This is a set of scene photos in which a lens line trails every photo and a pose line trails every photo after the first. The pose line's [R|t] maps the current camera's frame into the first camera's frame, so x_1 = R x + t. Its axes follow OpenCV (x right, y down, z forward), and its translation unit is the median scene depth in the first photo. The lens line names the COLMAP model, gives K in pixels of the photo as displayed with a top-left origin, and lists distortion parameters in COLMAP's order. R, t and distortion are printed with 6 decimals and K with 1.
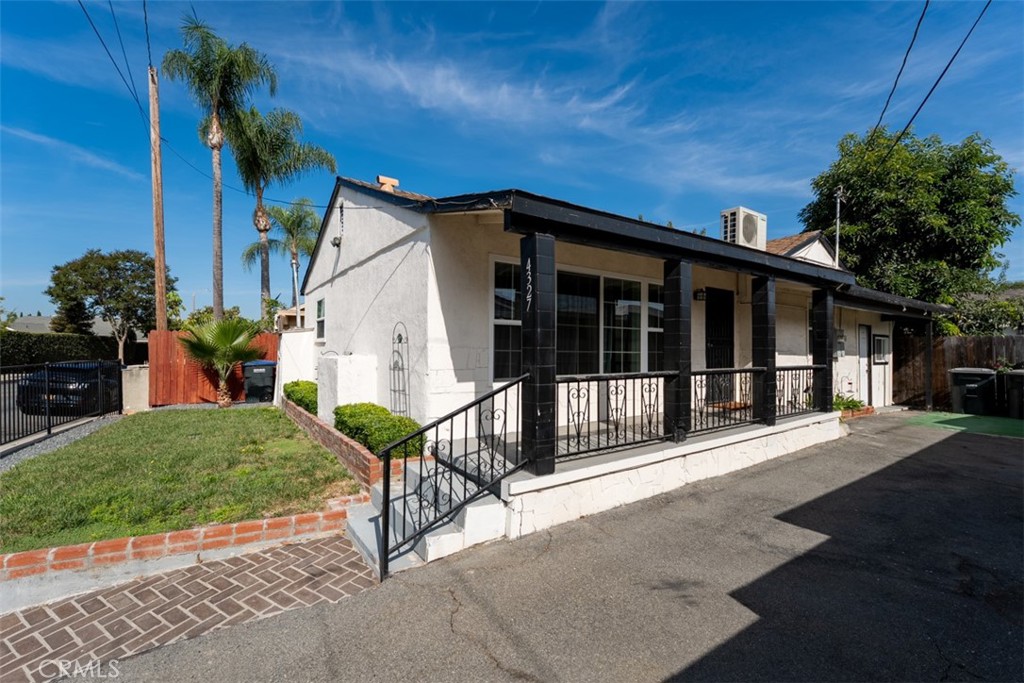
lens RADIAL K [[396.8, 0, 501.3], [0, 396.8, 337.3], [0, 0, 1]] dist [0.000898, 0.000331]
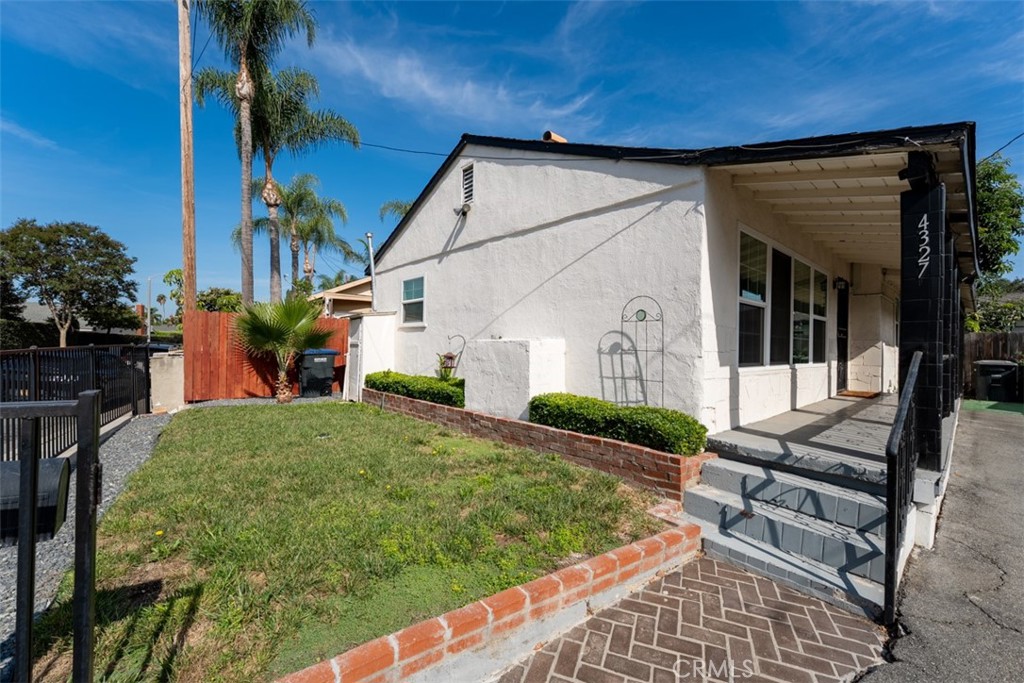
lens RADIAL K [[382.8, 0, 511.1], [0, 382.8, 345.0], [0, 0, 1]] dist [0.000517, -0.000155]
pose [[0.989473, 0.010150, 0.144360, -0.347765], [-0.014109, 0.999551, 0.026425, 0.025061], [-0.144027, -0.028184, 0.989172, 0.123492]]
